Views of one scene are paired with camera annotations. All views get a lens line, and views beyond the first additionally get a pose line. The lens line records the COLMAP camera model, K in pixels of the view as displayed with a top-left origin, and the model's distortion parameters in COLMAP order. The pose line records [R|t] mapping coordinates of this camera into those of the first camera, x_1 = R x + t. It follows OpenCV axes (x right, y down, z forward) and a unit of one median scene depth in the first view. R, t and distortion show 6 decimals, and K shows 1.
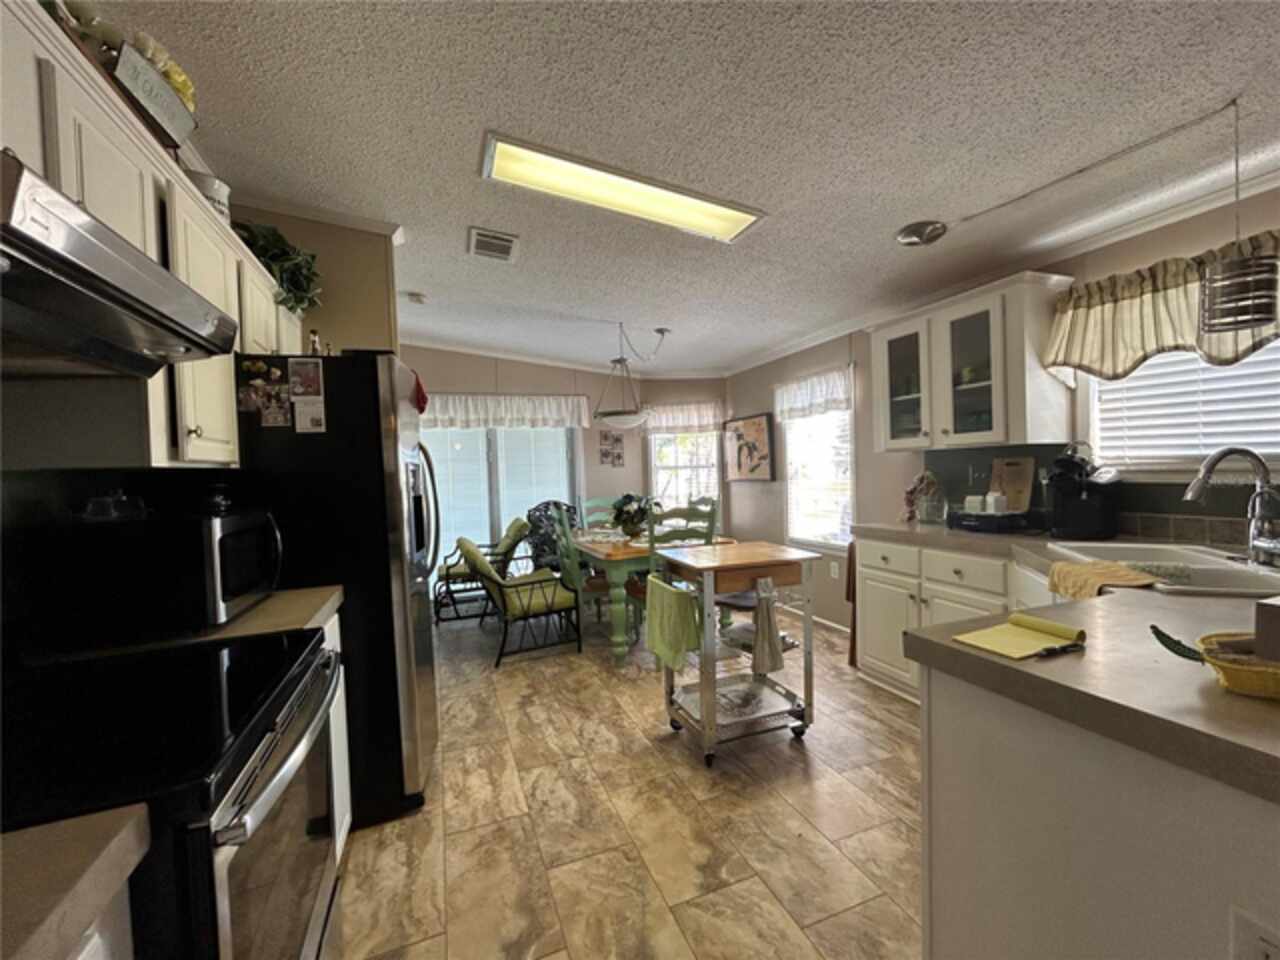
lens RADIAL K [[517.3, 0, 634.5], [0, 517.3, 477.5], [0, 0, 1]] dist [-0.004654, 0.001559]
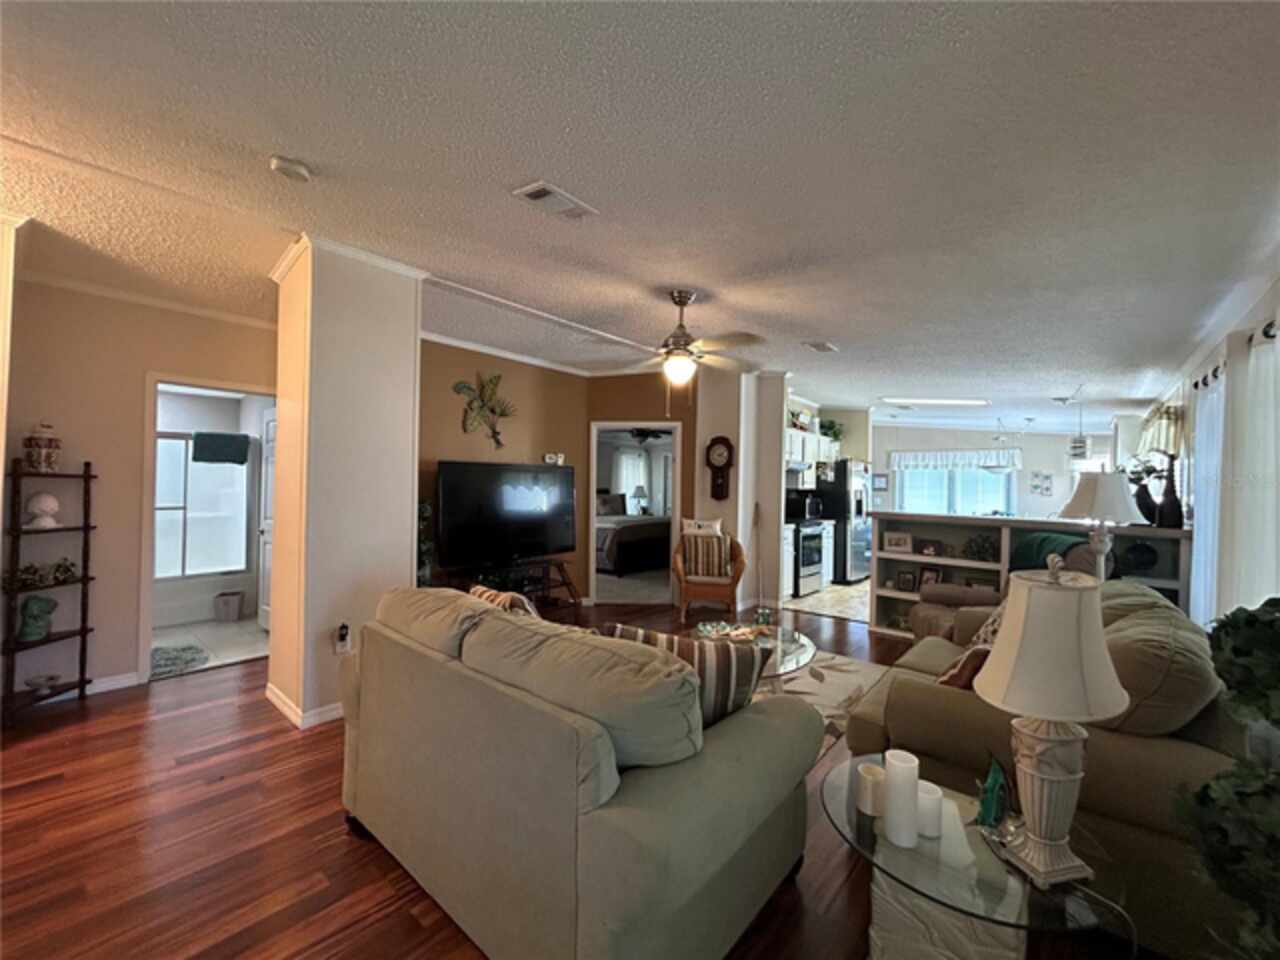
lens RADIAL K [[517.3, 0, 638.0], [0, 517.3, 482.9], [0, 0, 1]] dist [-0.004654, 0.001559]
pose [[0.485073, 0.043132, -0.873409, 0.749401], [-0.056815, 0.998227, 0.017743, -0.020467], [0.872626, 0.041016, 0.486664, -0.785314]]
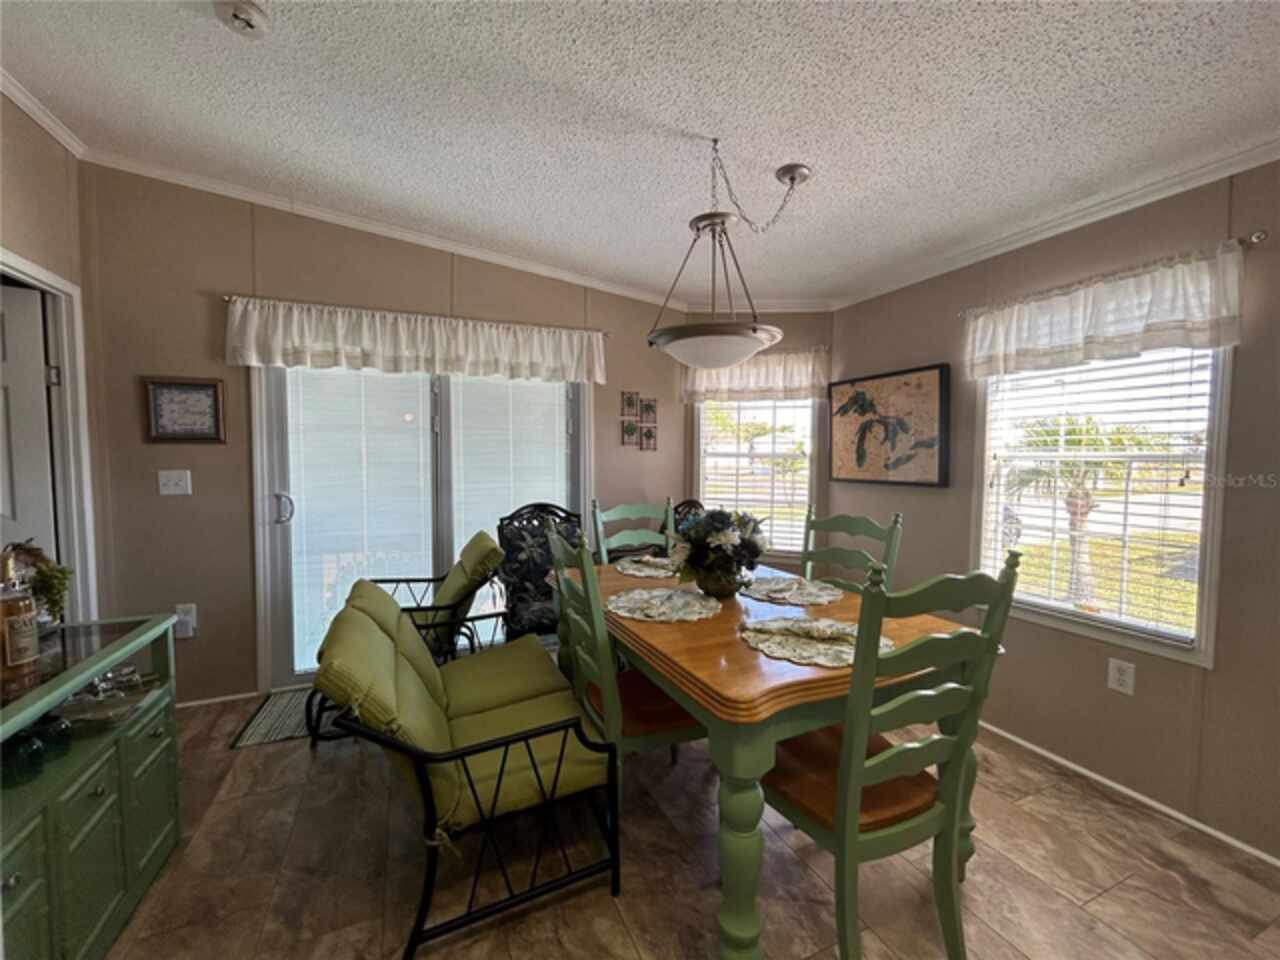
lens RADIAL K [[517.3, 0, 640.5], [0, 517.3, 479.0], [0, 0, 1]] dist [-0.004654, 0.001559]
pose [[0.997463, 0.036029, 0.061401, -0.085626], [-0.038031, 0.998772, 0.031750, -0.006195], [-0.060182, -0.034005, 0.997608, 0.412749]]
